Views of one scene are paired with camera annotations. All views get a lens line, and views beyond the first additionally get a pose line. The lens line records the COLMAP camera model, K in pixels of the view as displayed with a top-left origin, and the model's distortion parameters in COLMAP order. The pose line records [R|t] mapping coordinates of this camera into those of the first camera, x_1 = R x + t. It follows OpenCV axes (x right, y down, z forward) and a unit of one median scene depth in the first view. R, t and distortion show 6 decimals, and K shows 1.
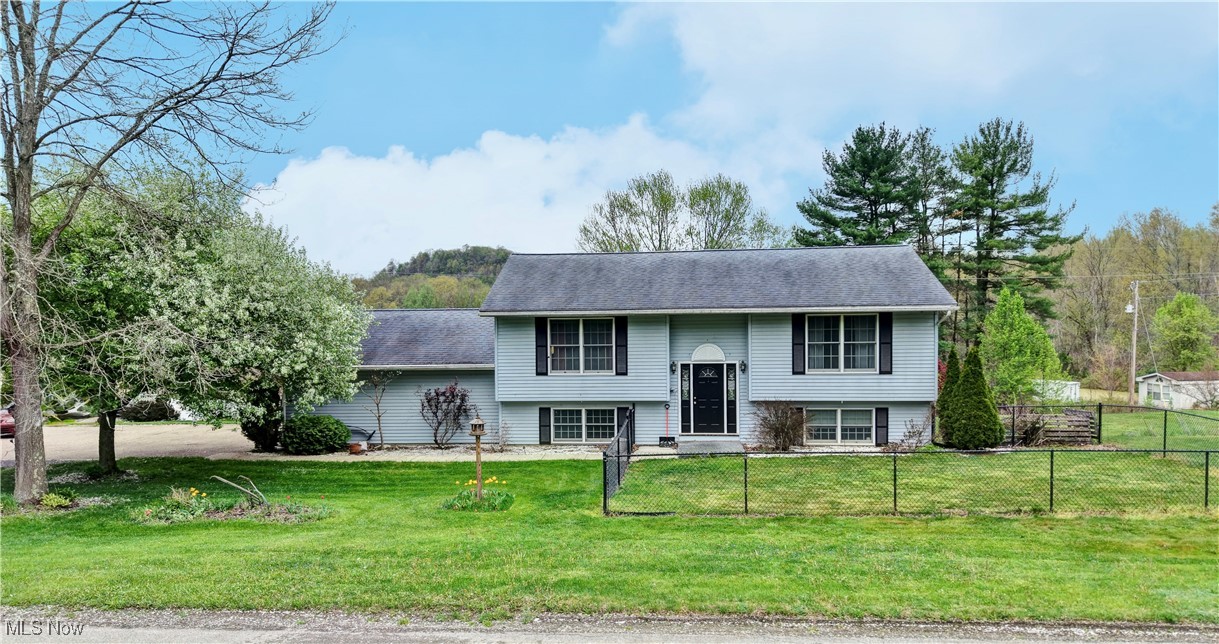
lens RADIAL K [[860.5, 0, 581.5], [0, 860.5, 350.0], [0, 0, 1]] dist [0.047668, 0.002257]
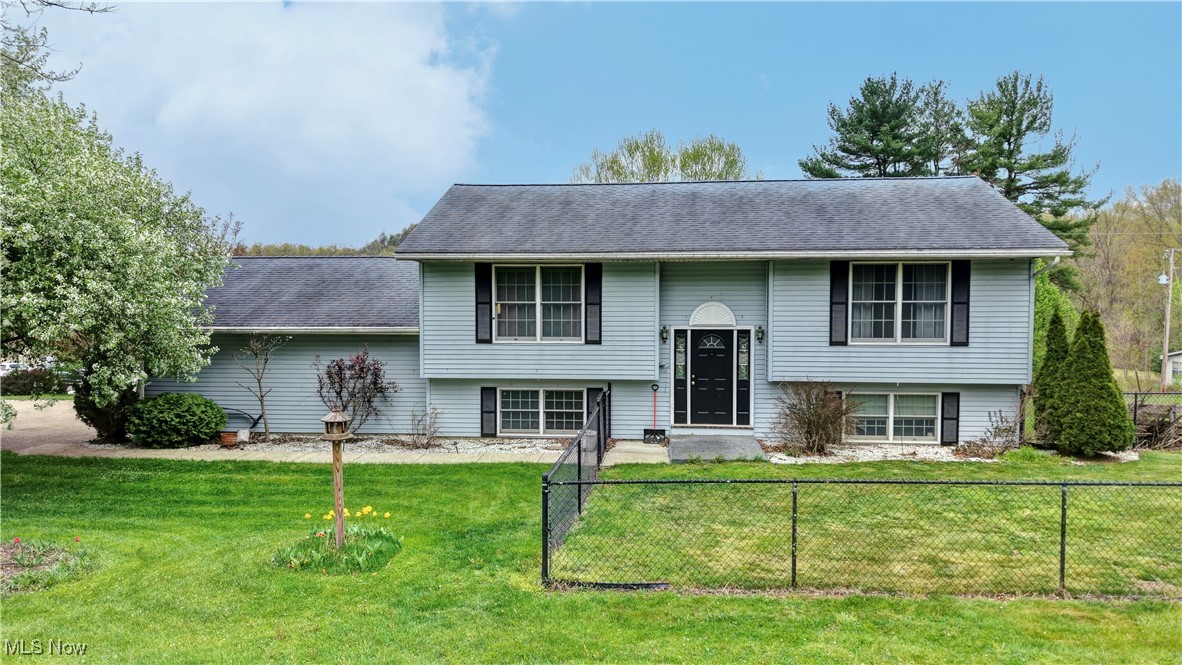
lens RADIAL K [[788.1, 0, 587.4], [0, 788.1, 333.3], [0, 0, 1]] dist [0.004086, -0.006190]
pose [[0.999844, 0.011340, 0.013563, 0.032628], [-0.011482, 0.999879, 0.010471, 0.013454], [-0.013443, -0.010625, 0.999853, 0.337162]]
